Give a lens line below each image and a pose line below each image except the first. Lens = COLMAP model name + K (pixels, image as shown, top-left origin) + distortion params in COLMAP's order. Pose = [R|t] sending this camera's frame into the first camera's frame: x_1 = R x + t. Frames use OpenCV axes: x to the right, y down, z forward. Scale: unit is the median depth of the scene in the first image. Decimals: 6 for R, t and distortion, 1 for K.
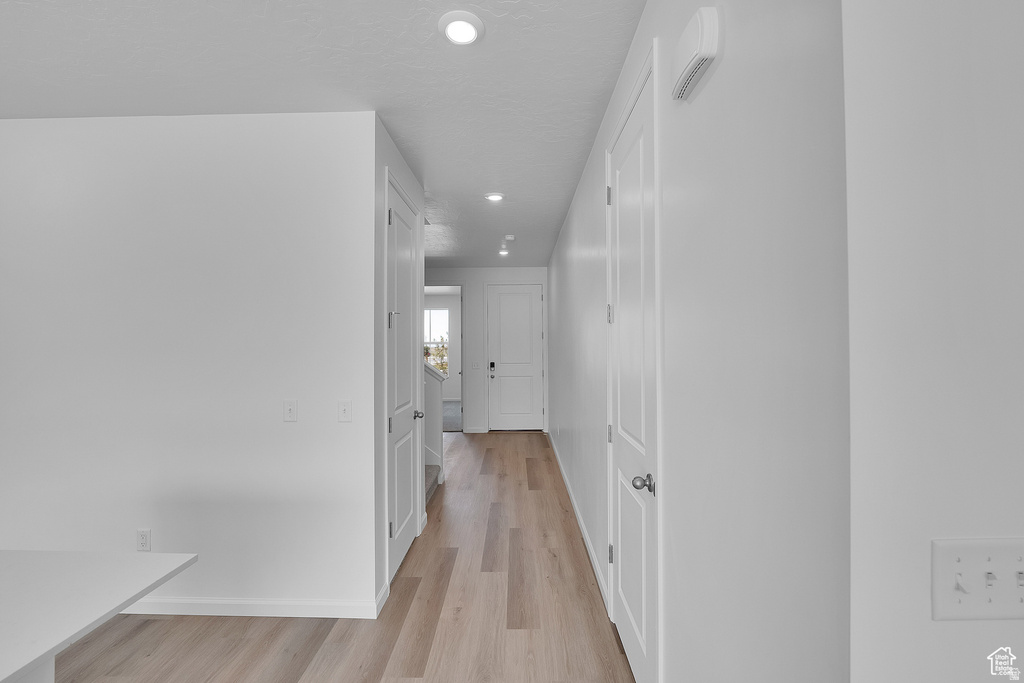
lens RADIAL K [[427.6, 0, 510.9], [0, 427.6, 340.2], [0, 0, 1]] dist [-0.011769, 0.000064]
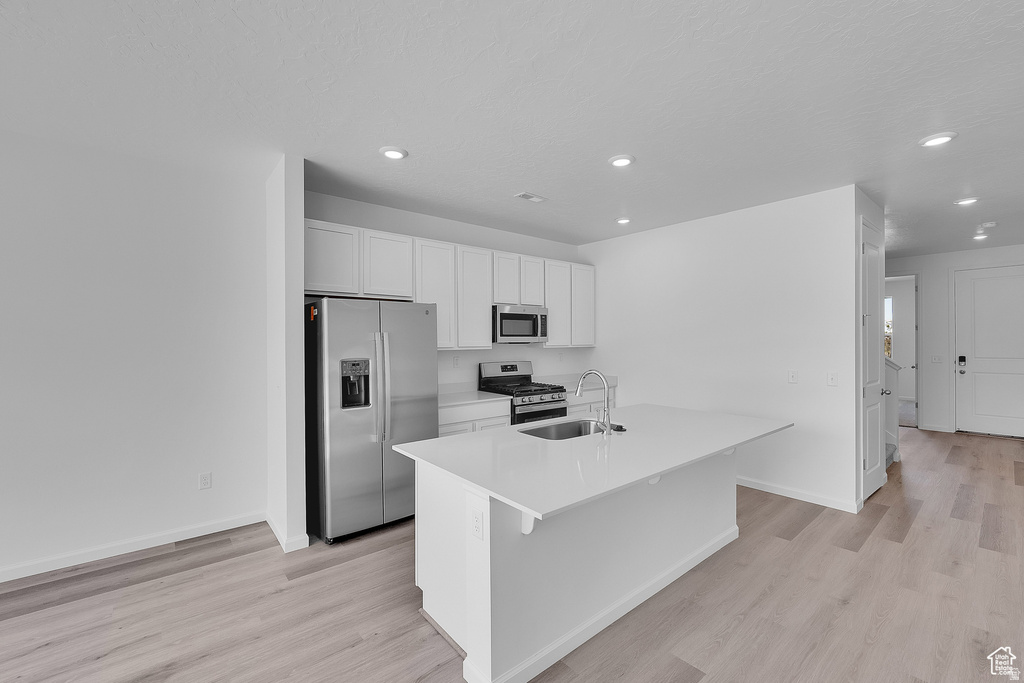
lens RADIAL K [[427.6, 0, 510.9], [0, 427.6, 340.2], [0, 0, 1]] dist [-0.011769, 0.000064]
pose [[0.653179, 0.003216, -0.757197, 0.016427], [0.009751, 0.999872, 0.012658, -0.006247], [0.757141, -0.015651, 0.653064, -0.567139]]
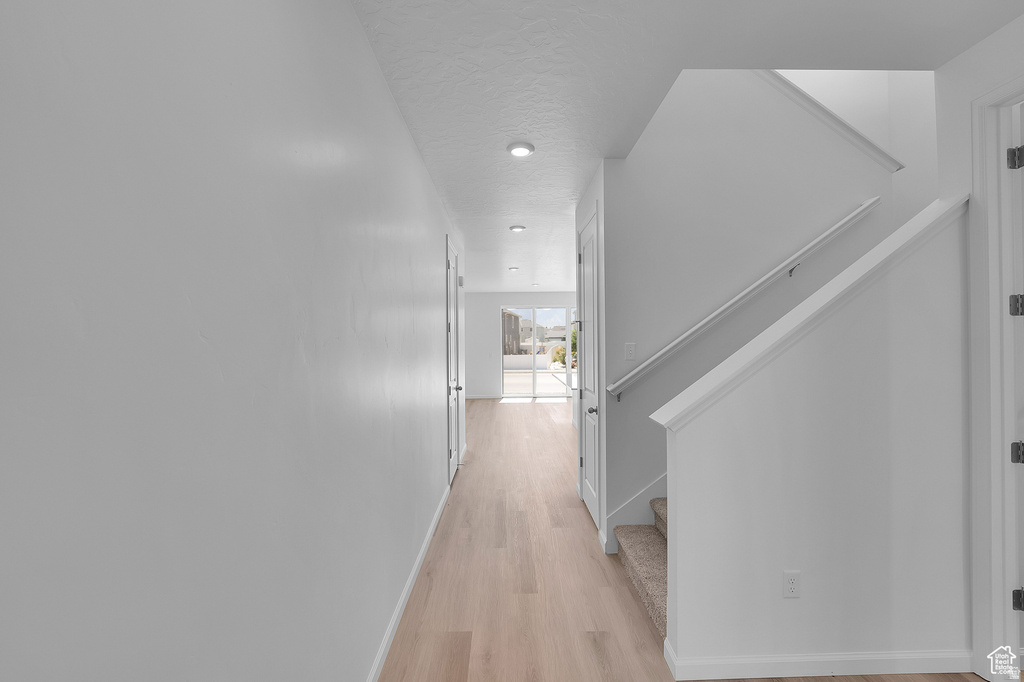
lens RADIAL K [[427.6, 0, 510.9], [0, 427.6, 339.7], [0, 0, 1]] dist [-0.011769, 0.000064]
pose [[-0.999549, 0.012220, -0.027422, 0.005801], [0.012673, 0.999785, -0.016403, 0.015892], [0.027216, -0.016744, -0.999489, 1.609803]]
